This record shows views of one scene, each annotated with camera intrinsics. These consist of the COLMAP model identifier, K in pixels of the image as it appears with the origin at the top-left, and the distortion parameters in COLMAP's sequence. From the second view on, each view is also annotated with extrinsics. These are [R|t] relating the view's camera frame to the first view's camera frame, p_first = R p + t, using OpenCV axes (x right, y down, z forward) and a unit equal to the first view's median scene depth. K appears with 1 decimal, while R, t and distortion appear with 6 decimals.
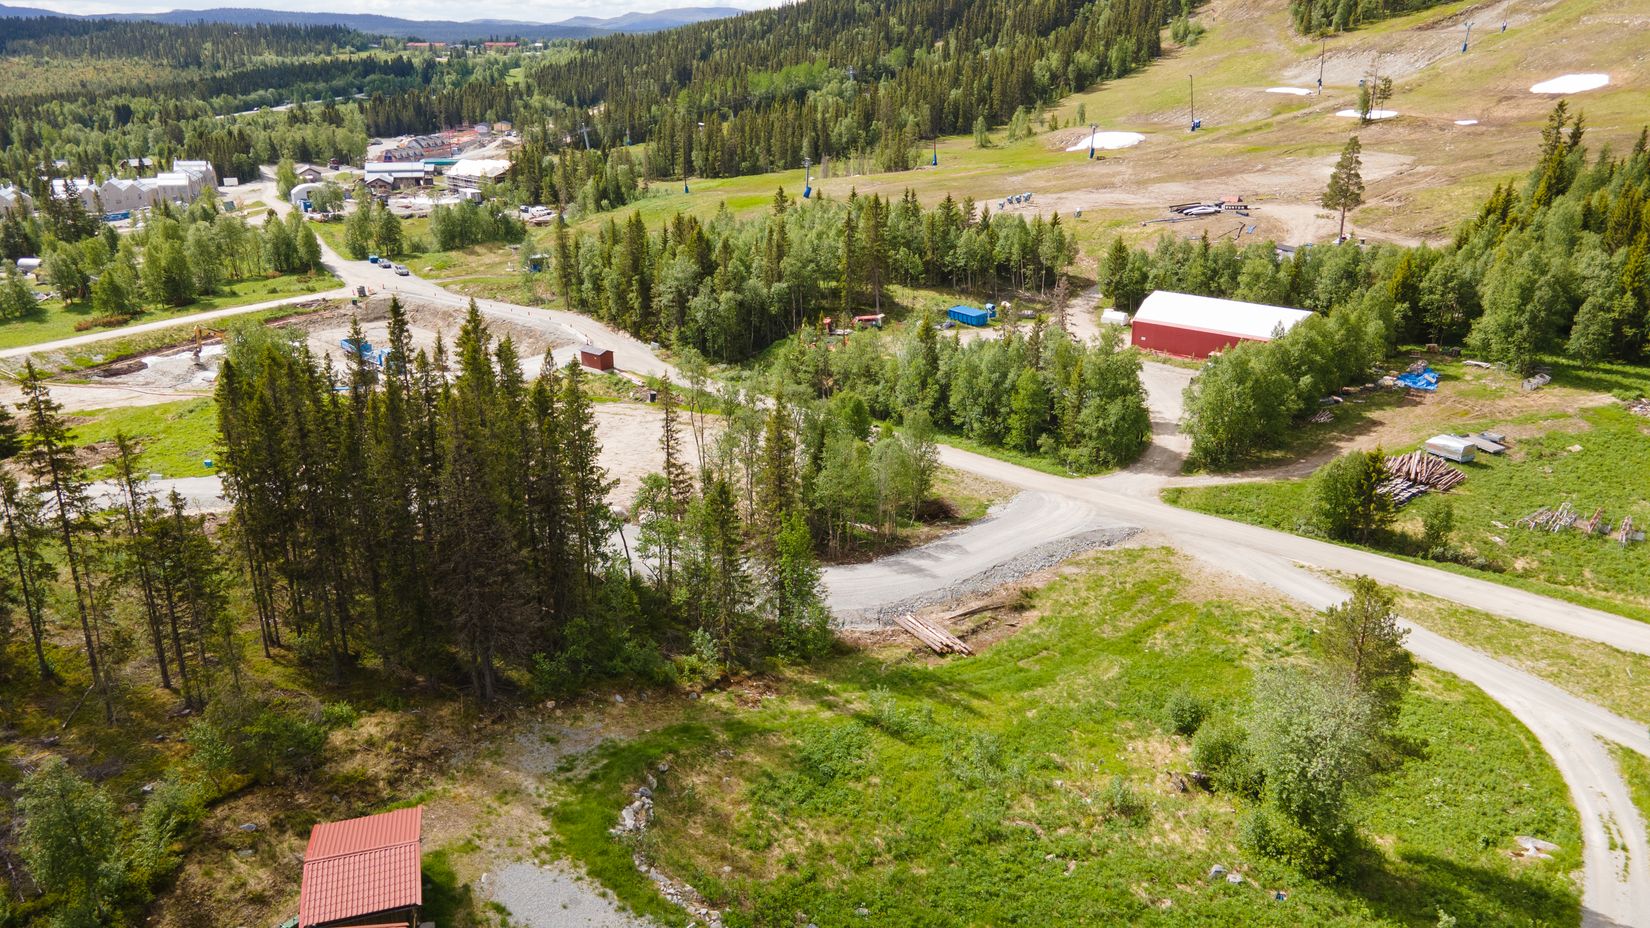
lens RADIAL K [[1268.4, 0, 825.0], [0, 1268.4, 464.0], [0, 0, 1]] dist [0.006656, 0.104915]
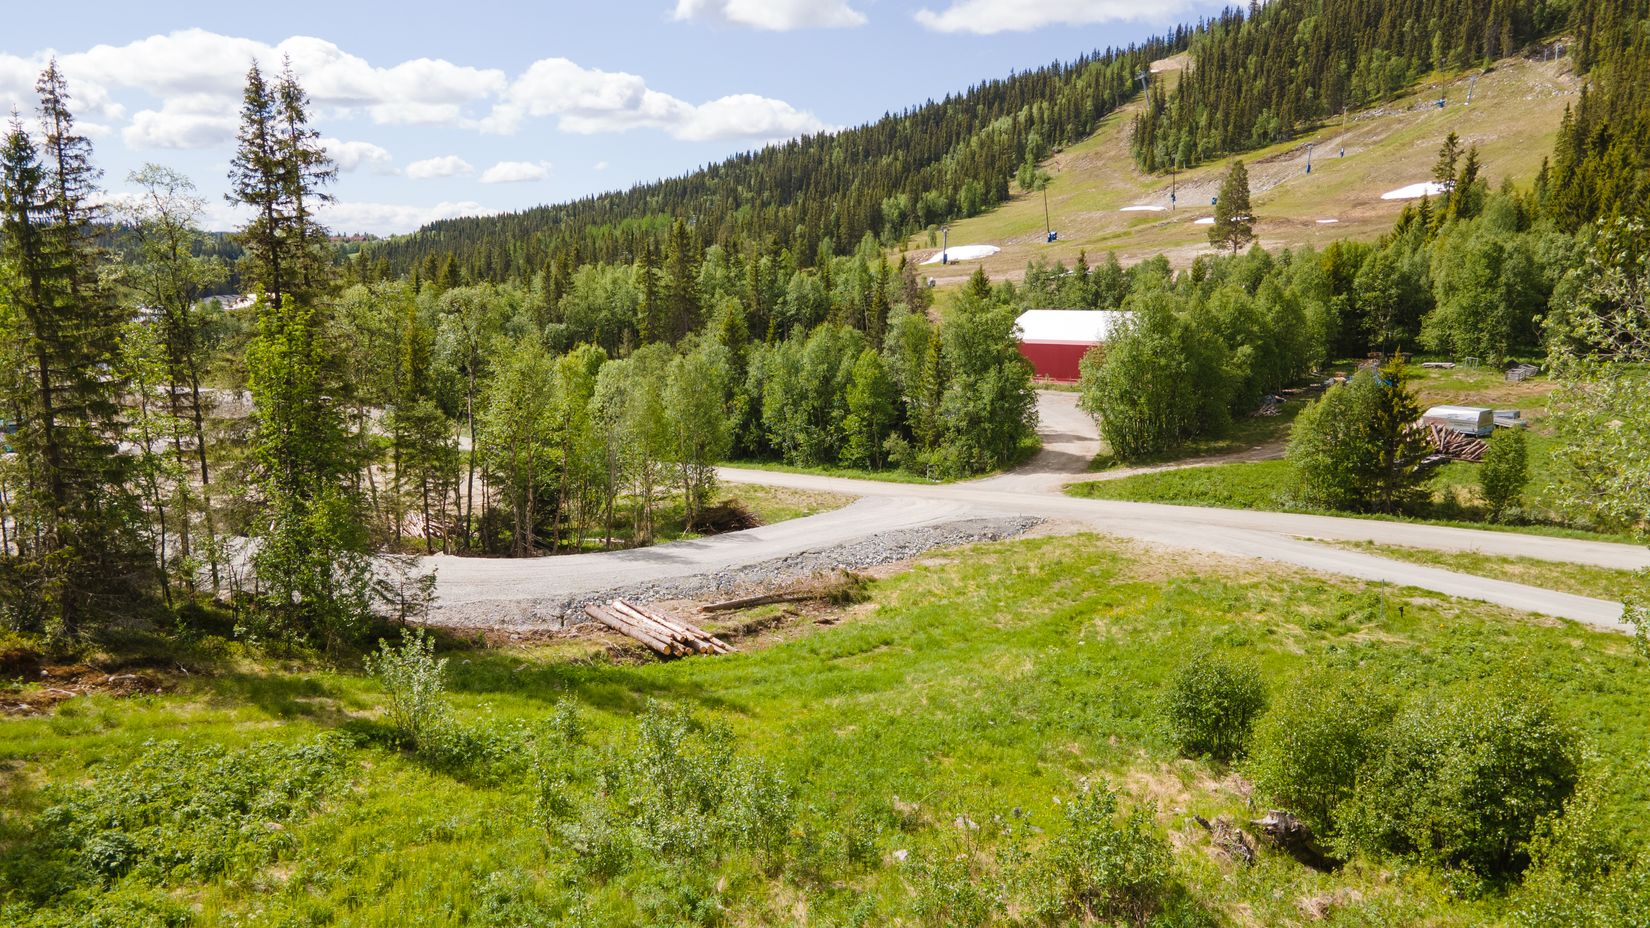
lens RADIAL K [[1268.4, 0, 825.0], [0, 1268.4, 464.0], [0, 0, 1]] dist [0.006656, 0.104915]
pose [[0.994420, -0.030211, 0.101076, 0.063629], [0.045578, 0.987118, -0.153362, 0.095014], [-0.095141, 0.157113, 0.982987, 0.313589]]
